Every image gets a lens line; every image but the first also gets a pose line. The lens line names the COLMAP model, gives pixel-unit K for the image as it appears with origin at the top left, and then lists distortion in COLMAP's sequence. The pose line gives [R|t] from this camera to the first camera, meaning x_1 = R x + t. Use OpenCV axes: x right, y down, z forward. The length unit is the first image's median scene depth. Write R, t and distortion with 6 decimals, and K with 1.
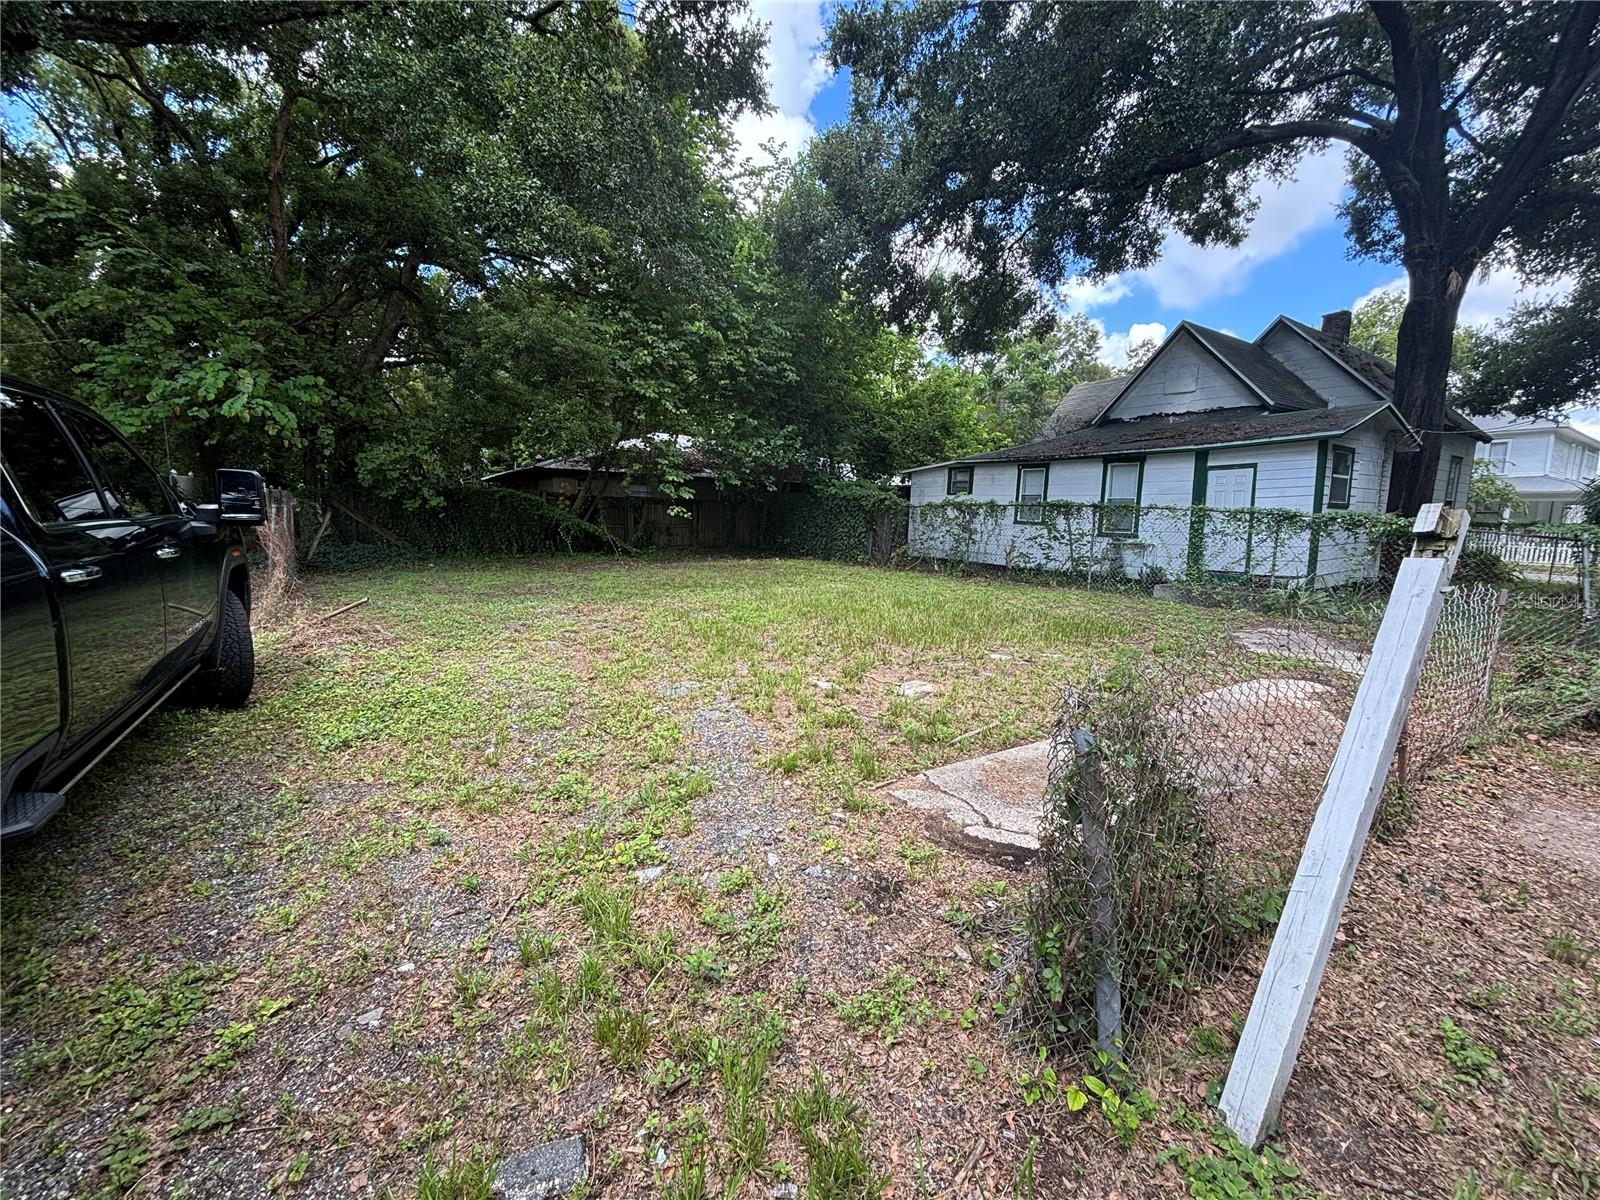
lens RADIAL K [[643.0, 0, 806.0], [0, 643.0, 598.9], [0, 0, 1]] dist [0.001022, 0.000430]
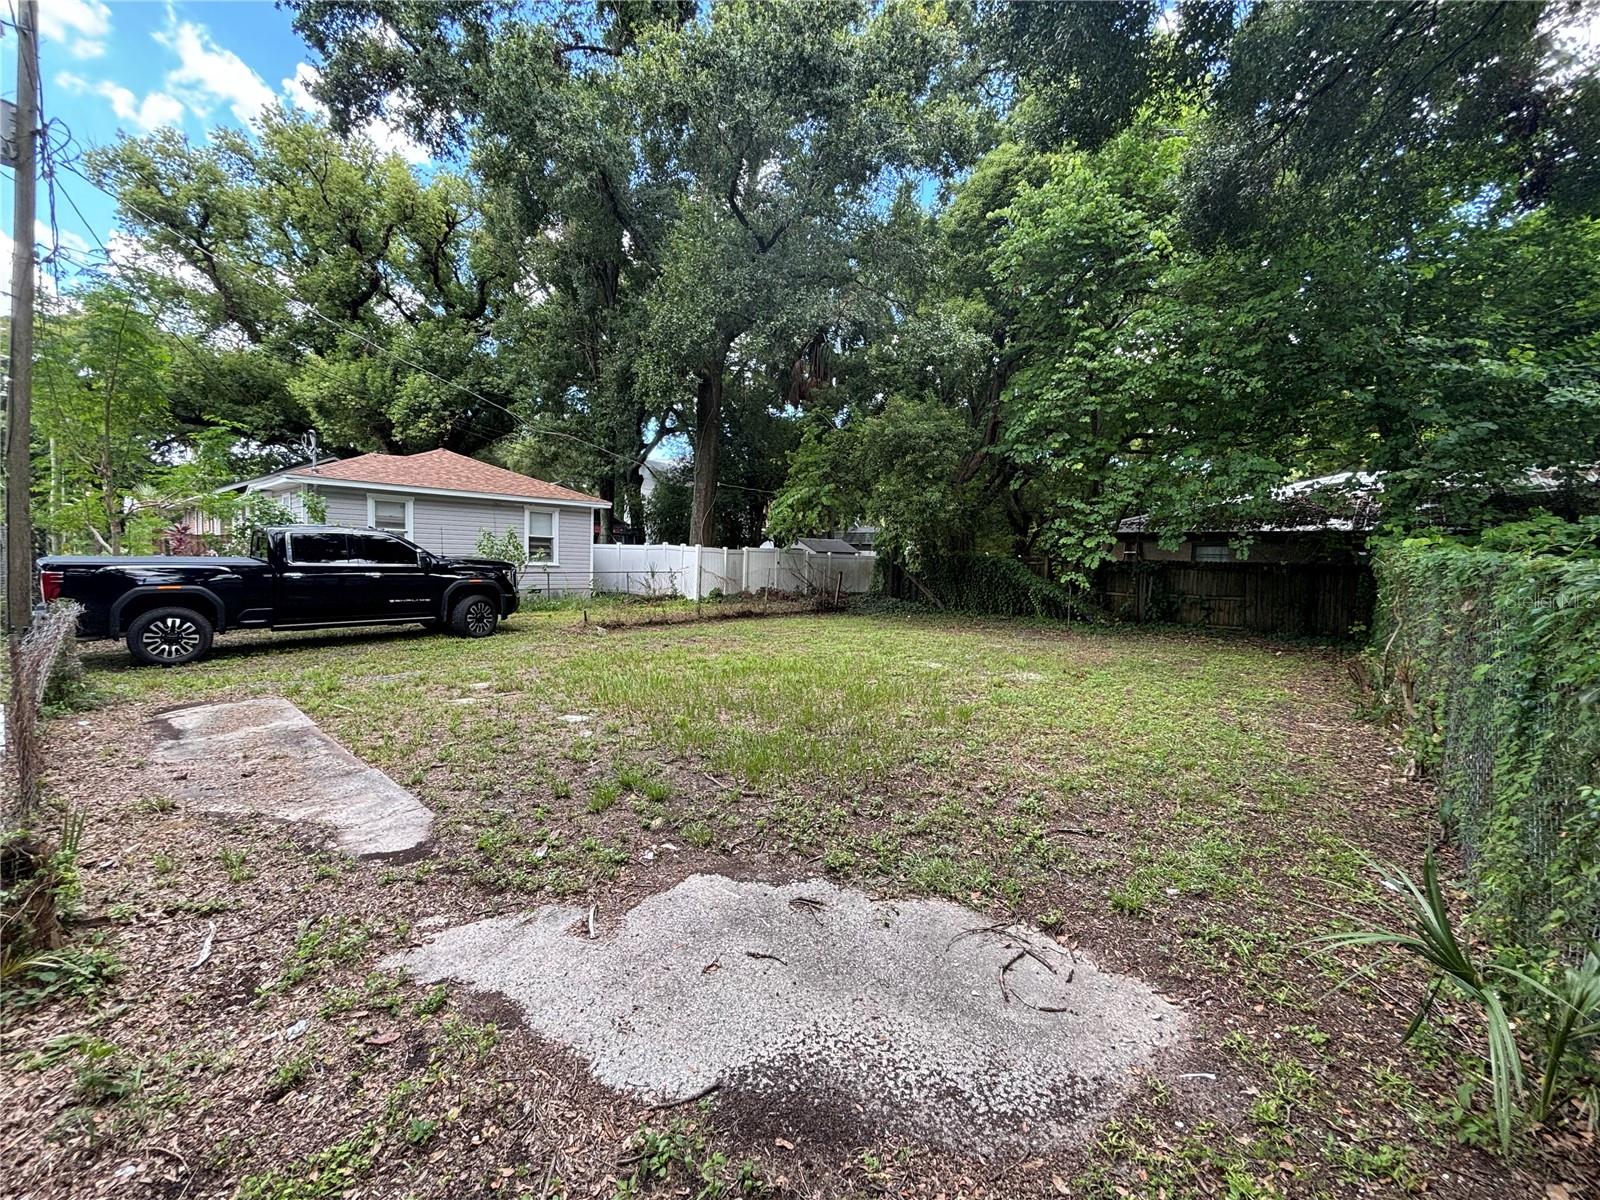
lens RADIAL K [[643.0, 0, 806.0], [0, 643.0, 598.9], [0, 0, 1]] dist [0.001022, 0.000430]
pose [[0.230190, 0.049609, -0.971880, 0.533309], [-0.143371, 0.989531, 0.016553, -0.057531], [0.962527, 0.135529, 0.234892, 0.450890]]
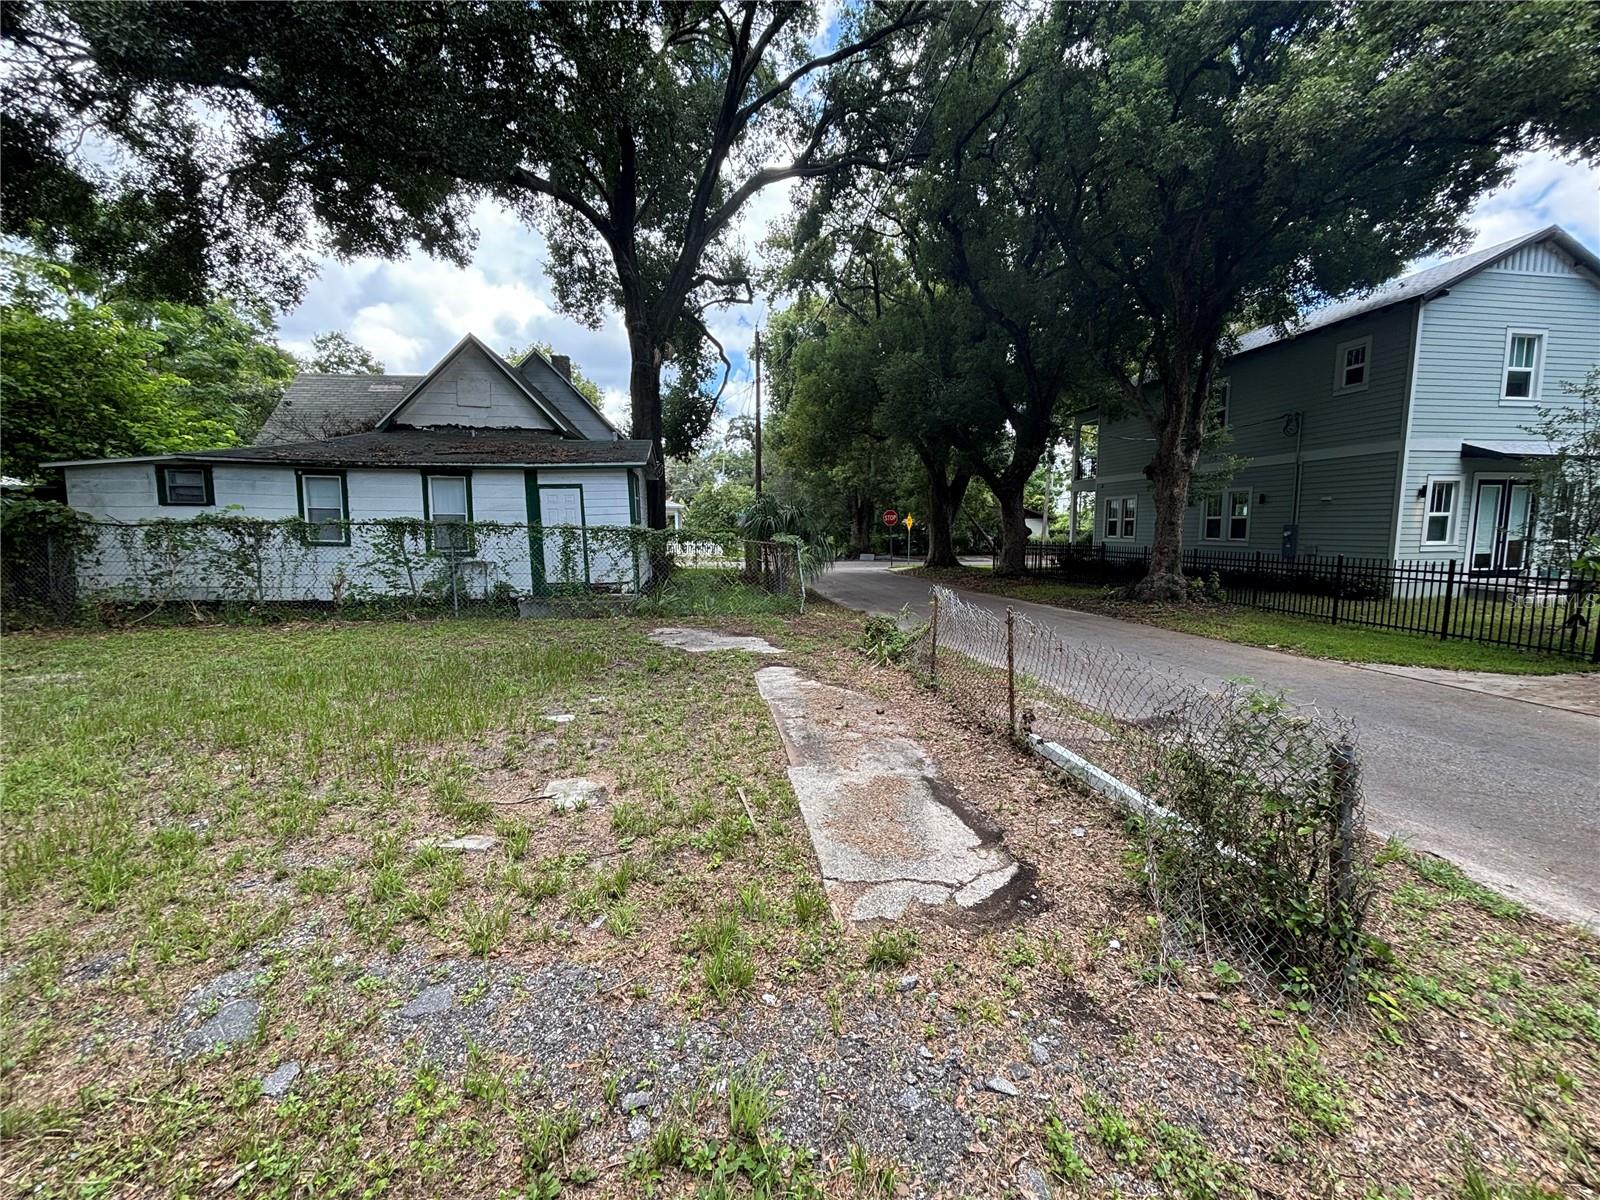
lens RADIAL K [[643.0, 0, 806.0], [0, 643.0, 598.9], [0, 0, 1]] dist [0.001022, 0.000430]
pose [[0.432947, -0.117427, 0.893738, -0.119561], [0.128310, 0.989411, 0.067842, -0.032282], [-0.892241, 0.085303, 0.443430, 0.142728]]
